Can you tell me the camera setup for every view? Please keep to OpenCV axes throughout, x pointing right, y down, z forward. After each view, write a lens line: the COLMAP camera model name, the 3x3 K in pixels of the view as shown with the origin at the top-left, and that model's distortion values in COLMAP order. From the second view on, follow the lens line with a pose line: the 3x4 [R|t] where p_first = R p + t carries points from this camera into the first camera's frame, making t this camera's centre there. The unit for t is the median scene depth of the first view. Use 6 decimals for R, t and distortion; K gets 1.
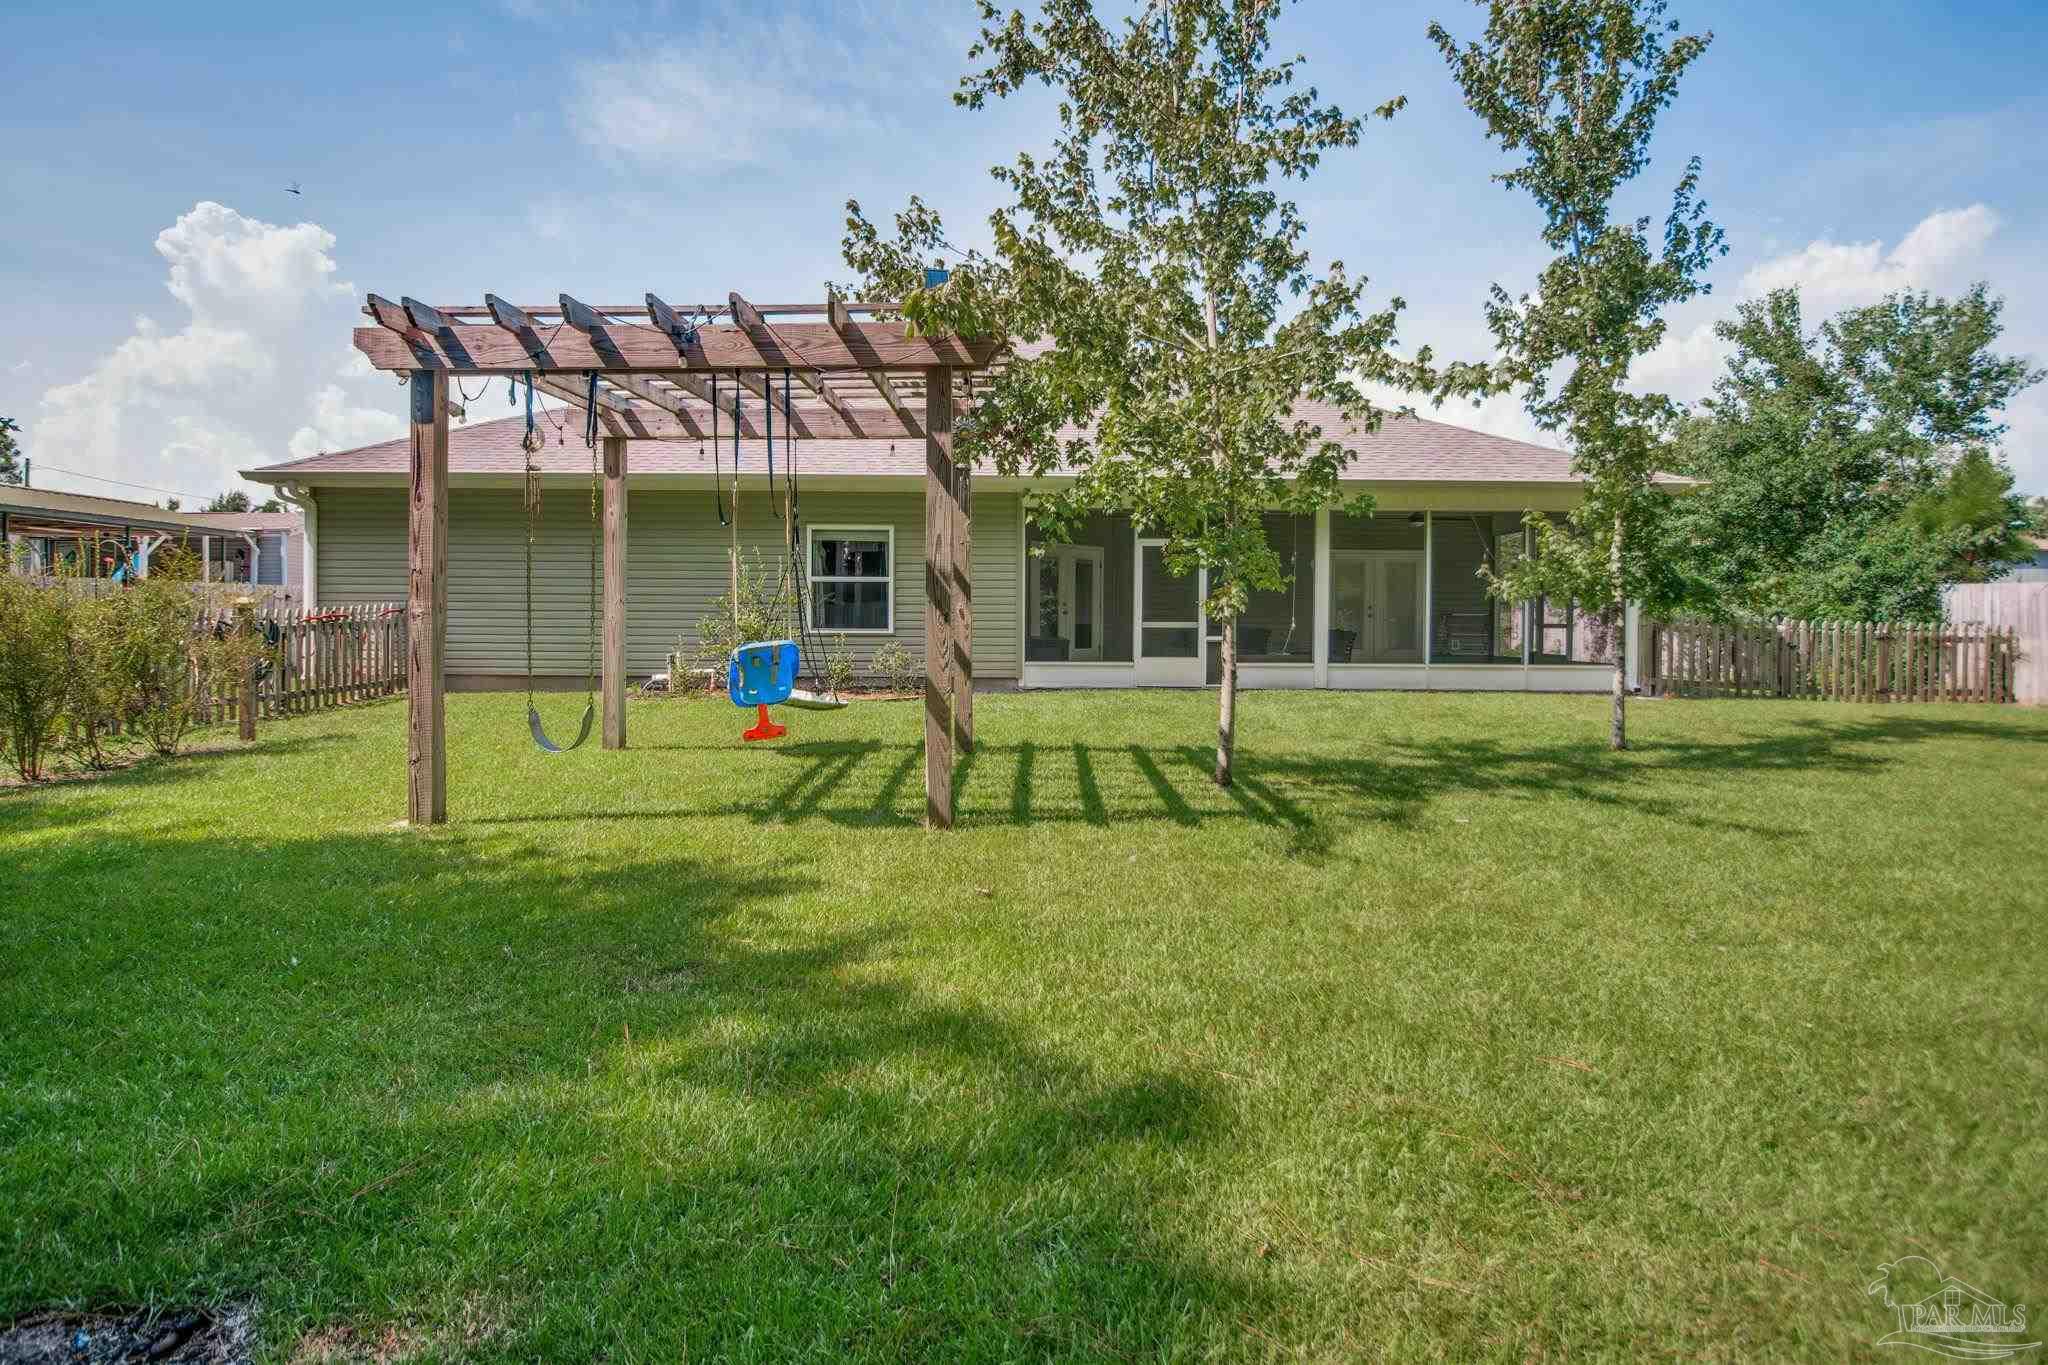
lens RADIAL K [[1051.0, 0, 1012.0], [0, 1051.0, 644.8], [0, 0, 1]] dist [0.019395, -0.012364]
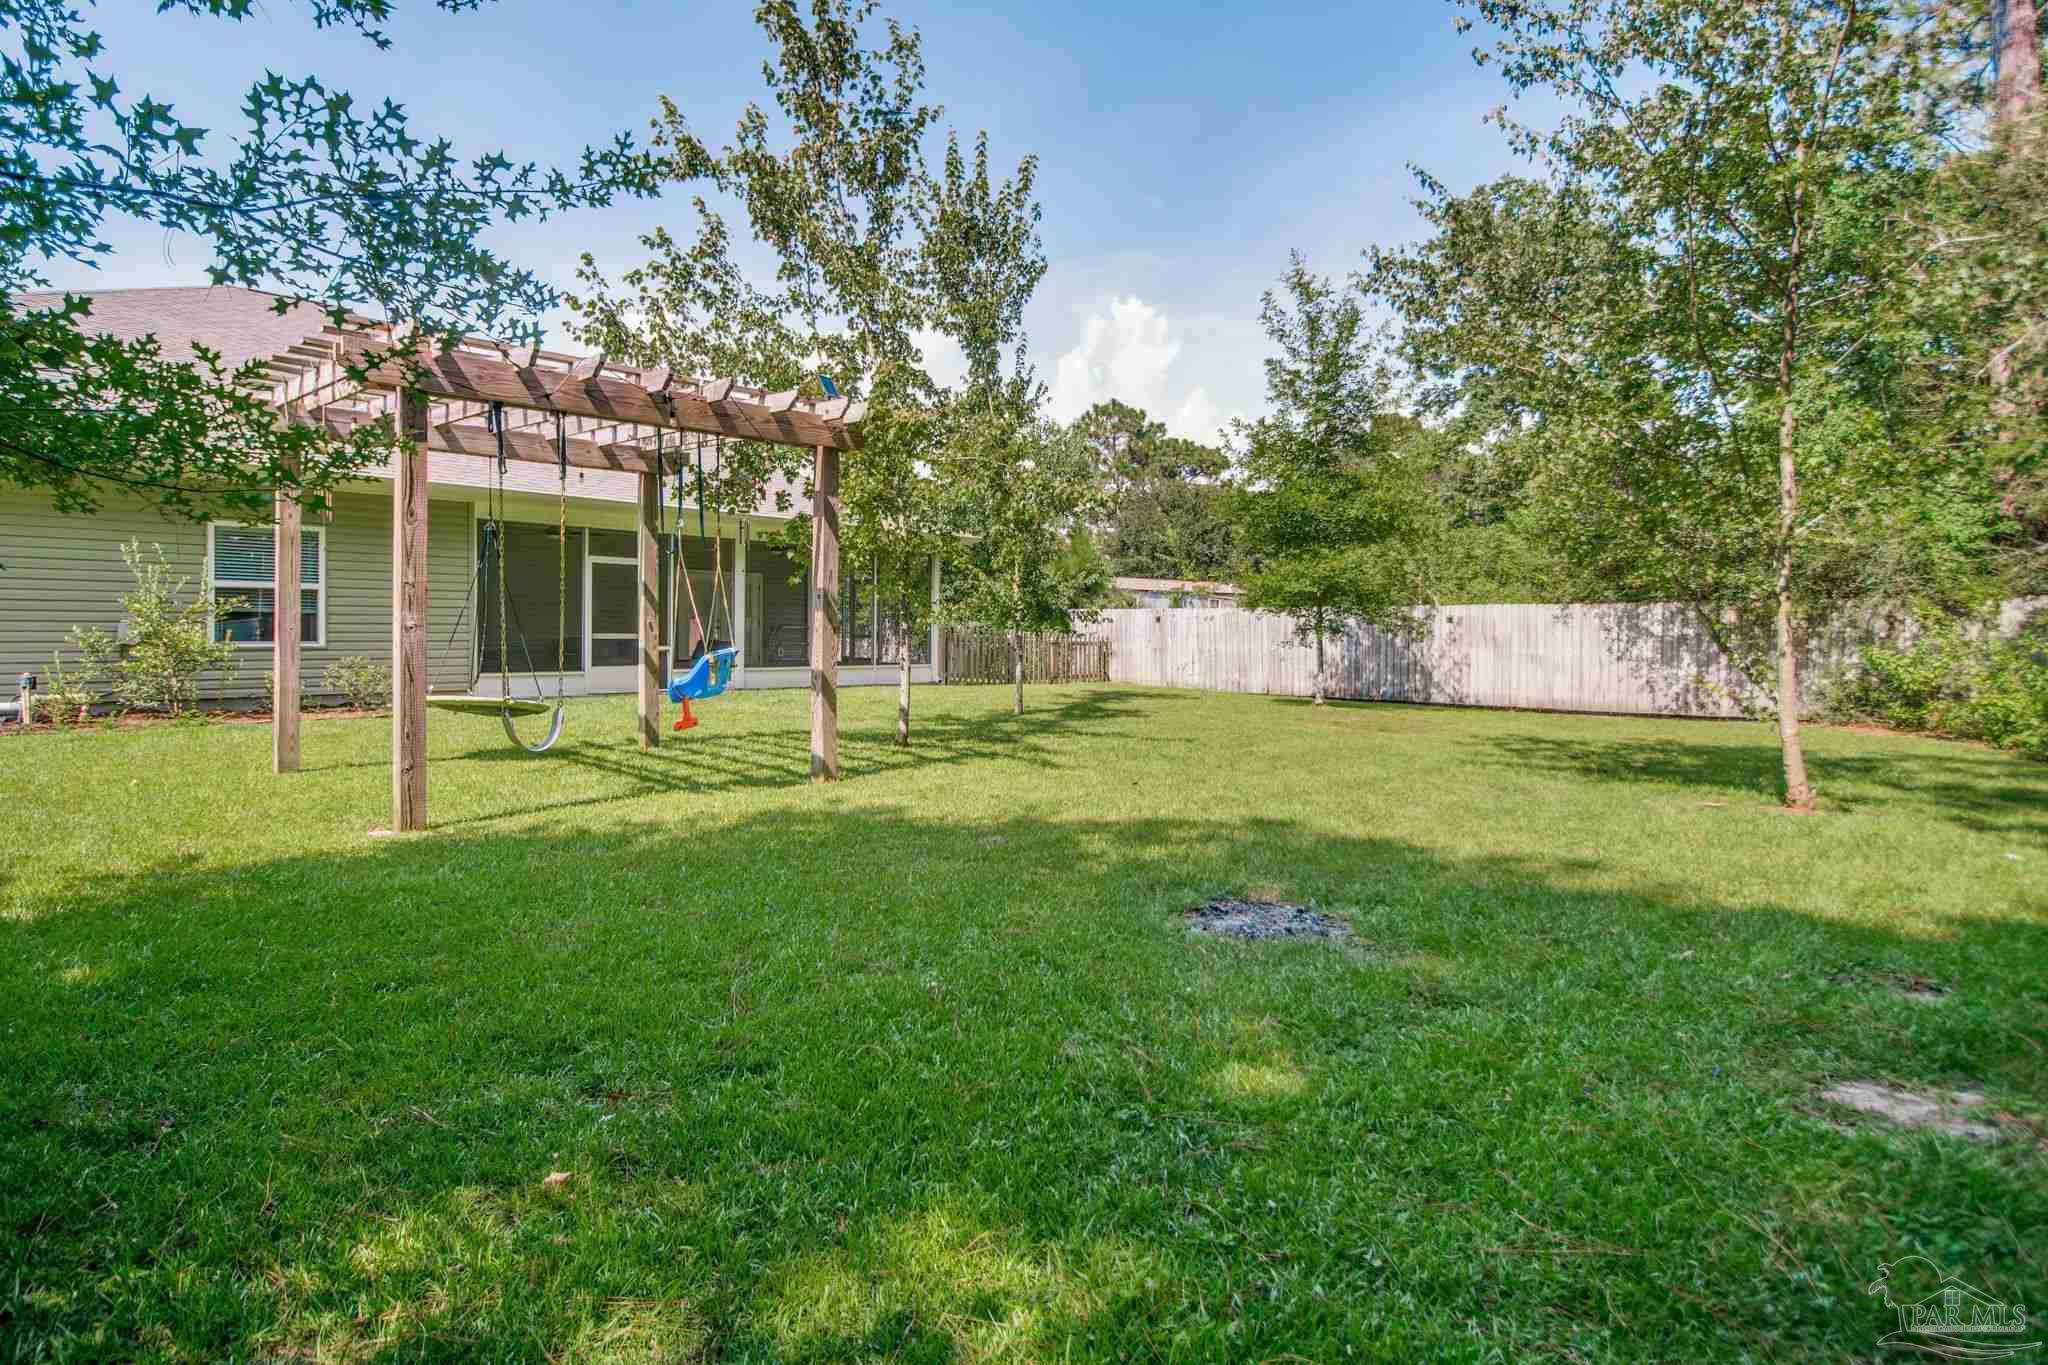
lens RADIAL K [[1051.0, 0, 1012.0], [0, 1051.0, 644.8], [0, 0, 1]] dist [0.019395, -0.012364]
pose [[0.708981, -0.009329, 0.705166, -0.339237], [0.017882, 0.999829, -0.004751, 0.002505], [-0.705001, 0.015978, 0.709027, -0.055082]]
